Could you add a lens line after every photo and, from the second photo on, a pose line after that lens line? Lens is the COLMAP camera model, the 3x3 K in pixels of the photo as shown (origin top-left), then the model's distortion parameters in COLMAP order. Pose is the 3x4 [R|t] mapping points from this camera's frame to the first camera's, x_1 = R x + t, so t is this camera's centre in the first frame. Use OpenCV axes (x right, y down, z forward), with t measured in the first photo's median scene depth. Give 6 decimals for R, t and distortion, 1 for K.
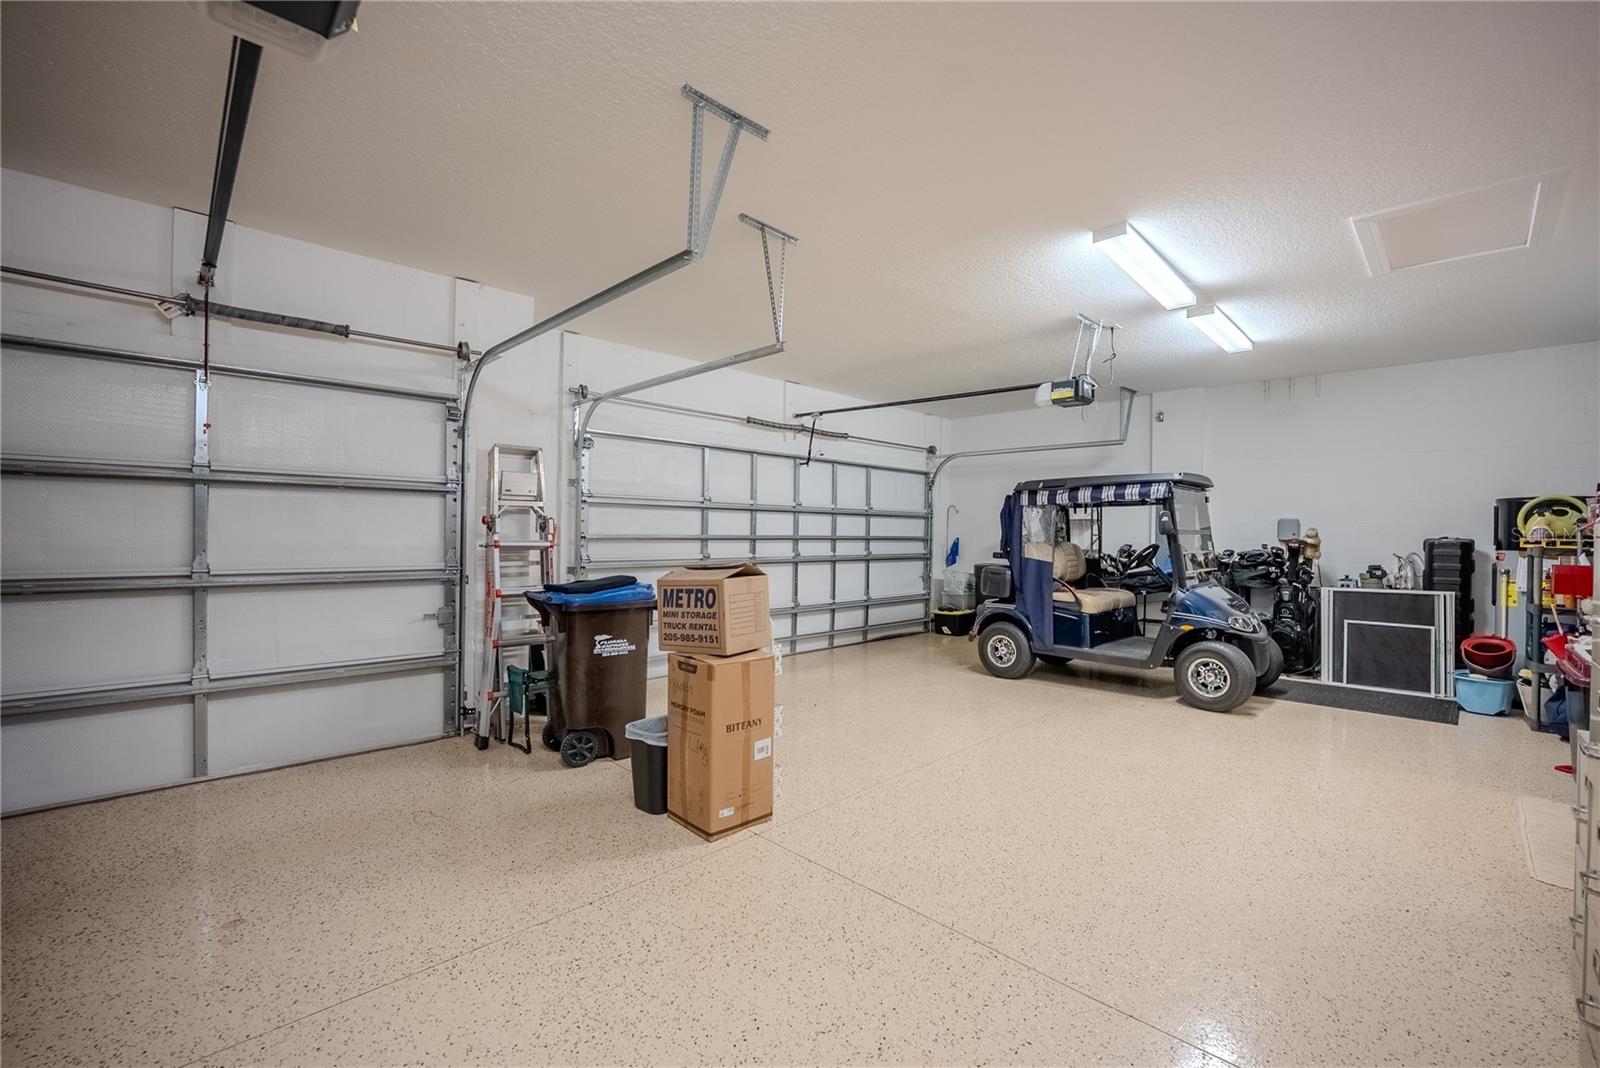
lens RADIAL K [[681.8, 0, 797.6], [0, 681.8, 537.3], [0, 0, 1]] dist [-0.027448, 0.000822]
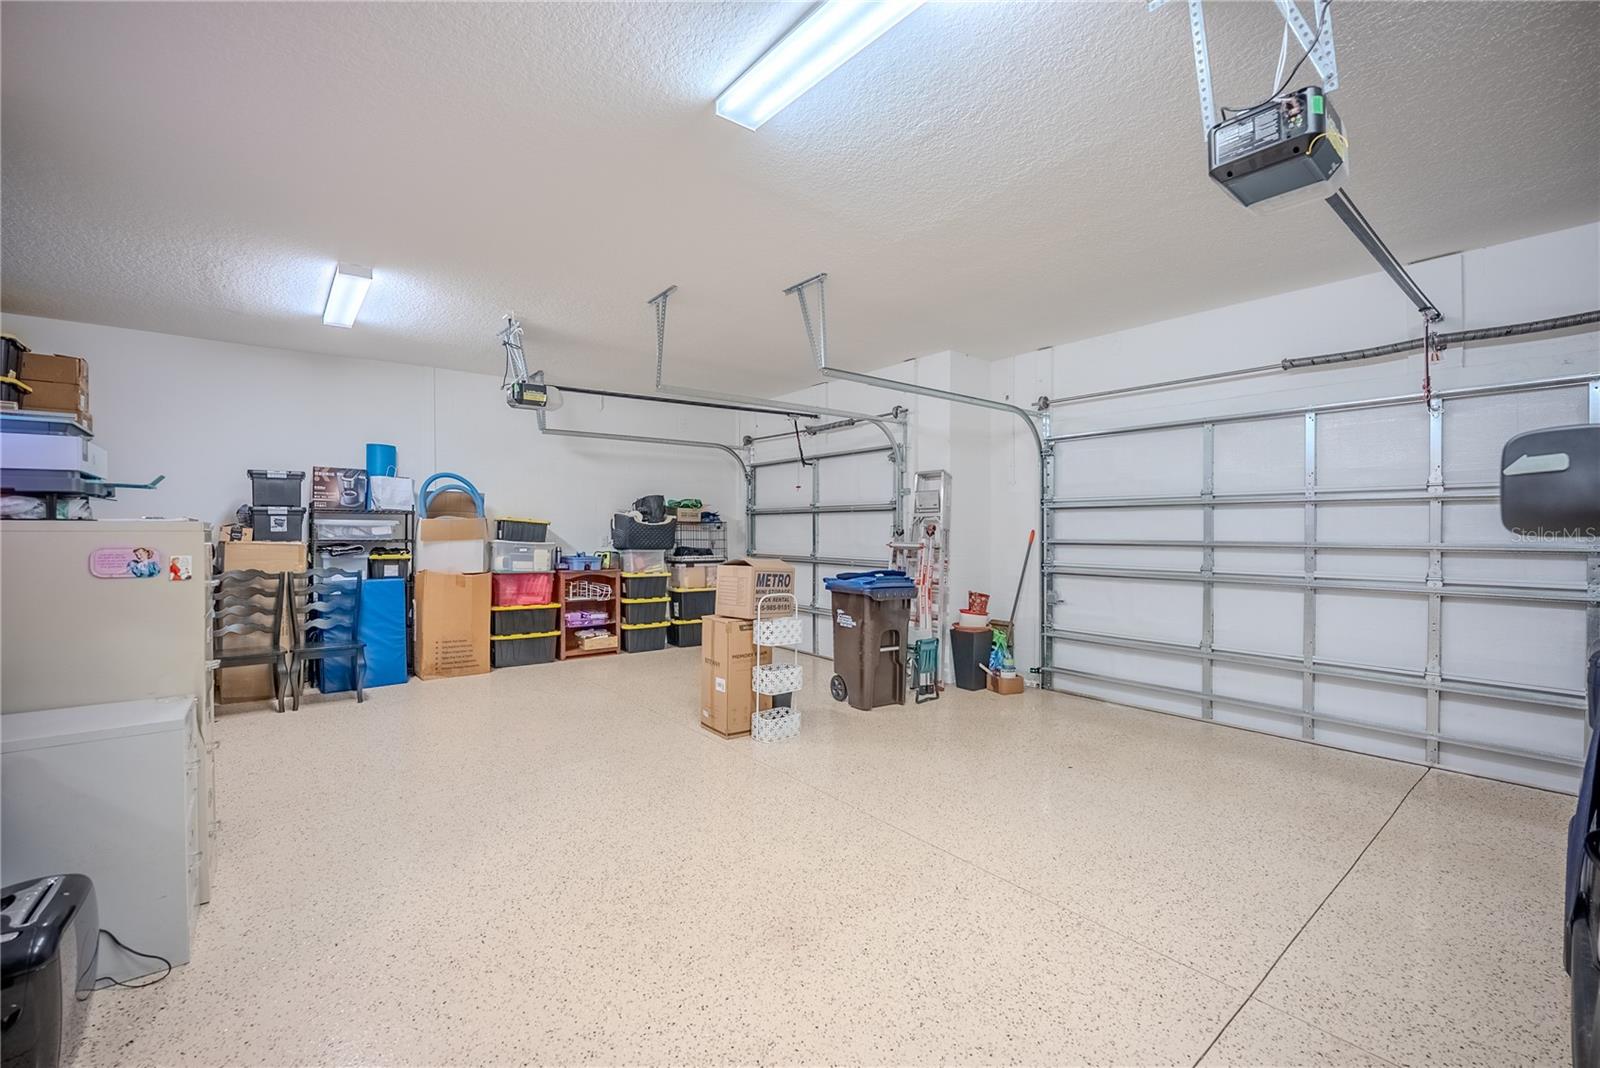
lens RADIAL K [[681.8, 0, 797.6], [0, 681.8, 537.3], [0, 0, 1]] dist [-0.027448, 0.000822]
pose [[-0.138410, -0.002578, -0.990372, 1.031406], [-0.011776, 0.999930, -0.000957, -0.001128], [0.990305, 0.011530, -0.138431, 1.033730]]
